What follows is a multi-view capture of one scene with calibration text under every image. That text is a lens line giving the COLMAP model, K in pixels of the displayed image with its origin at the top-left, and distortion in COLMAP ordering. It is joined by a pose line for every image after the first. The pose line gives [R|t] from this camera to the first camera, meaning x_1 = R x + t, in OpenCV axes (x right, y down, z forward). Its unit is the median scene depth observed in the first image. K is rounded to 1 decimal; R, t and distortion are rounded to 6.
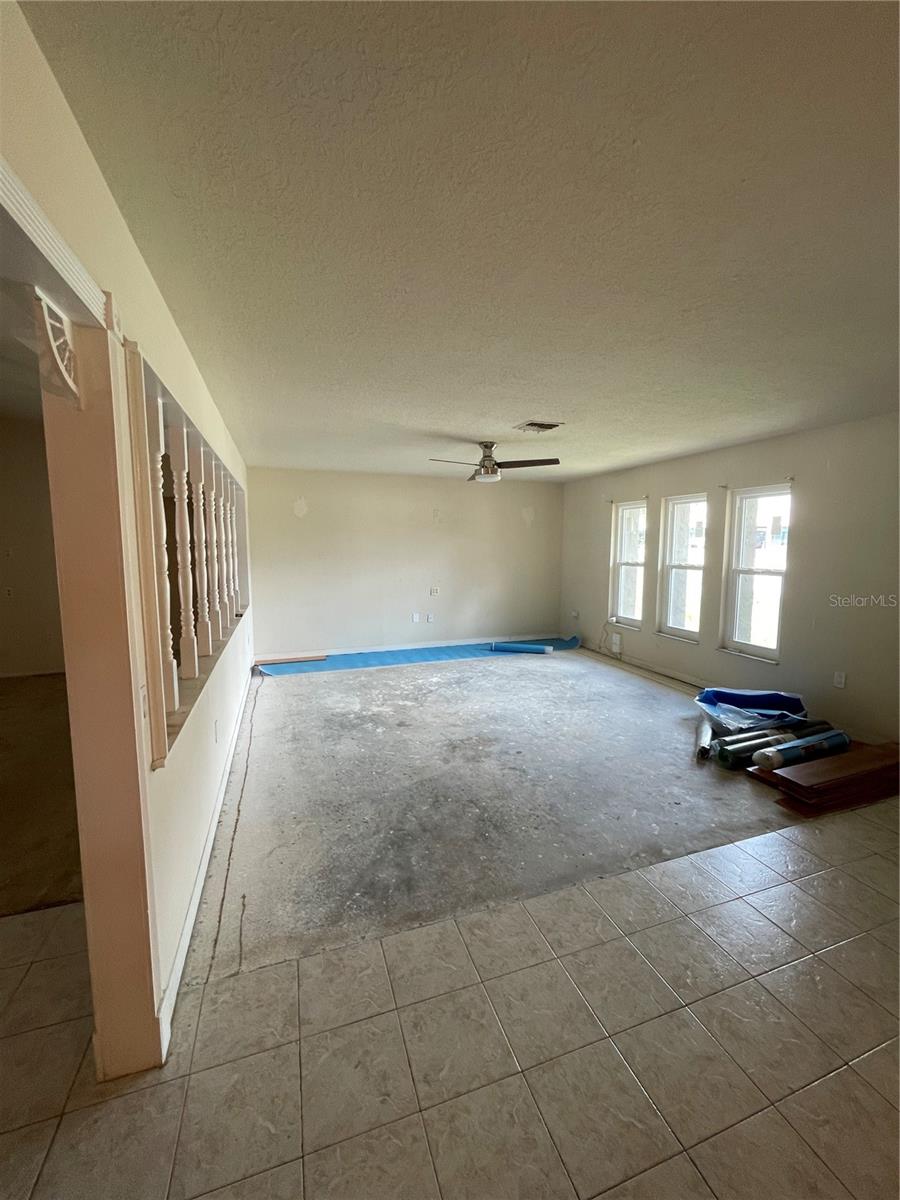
lens RADIAL K [[486.6, 0, 453.7], [0, 486.6, 596.3], [0, 0, 1]] dist [-0.006416, 0.003290]
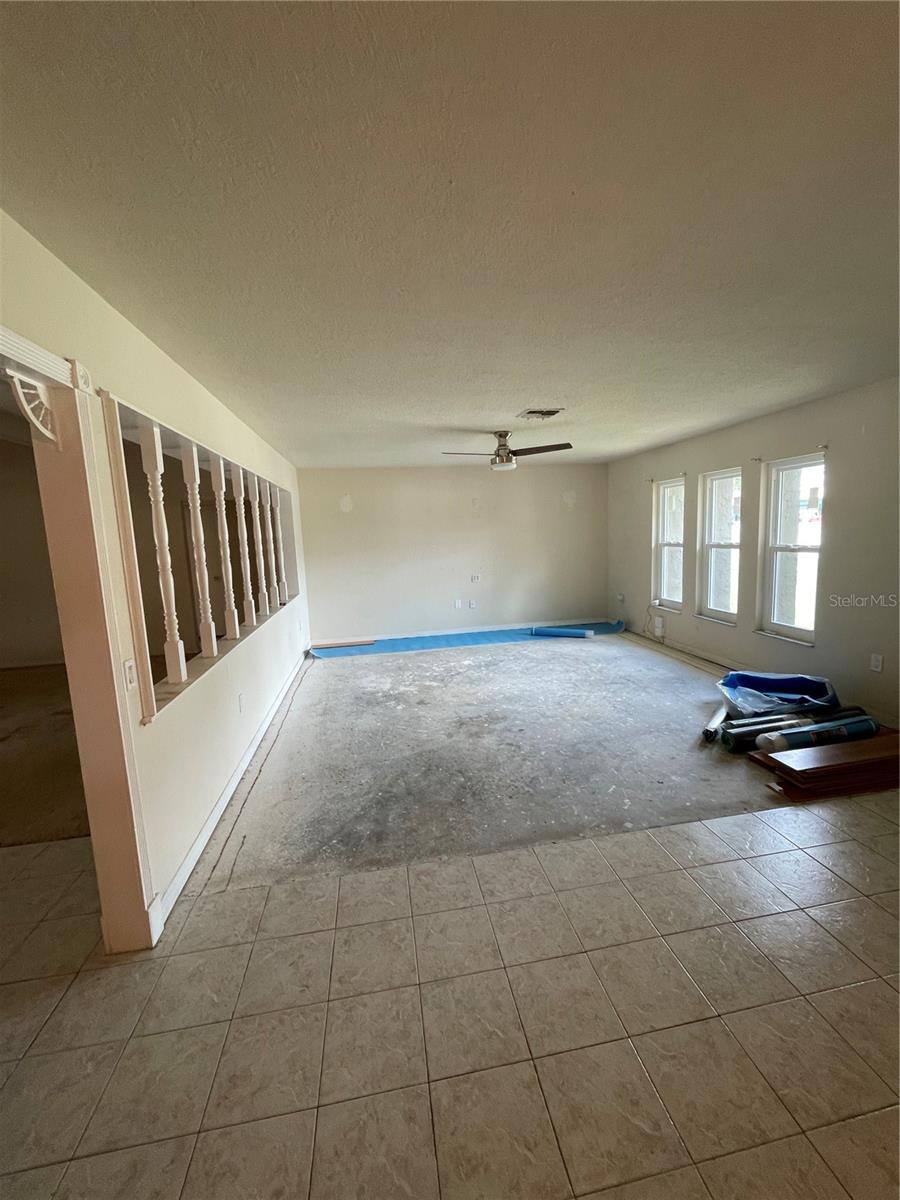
lens RADIAL K [[486.6, 0, 453.7], [0, 486.6, 596.3], [0, 0, 1]] dist [-0.006416, 0.003290]
pose [[0.984984, -0.018994, -0.171597, 0.166948], [0.023721, 0.999393, 0.025533, 0.002423], [0.171008, -0.029220, 0.984836, -0.045624]]
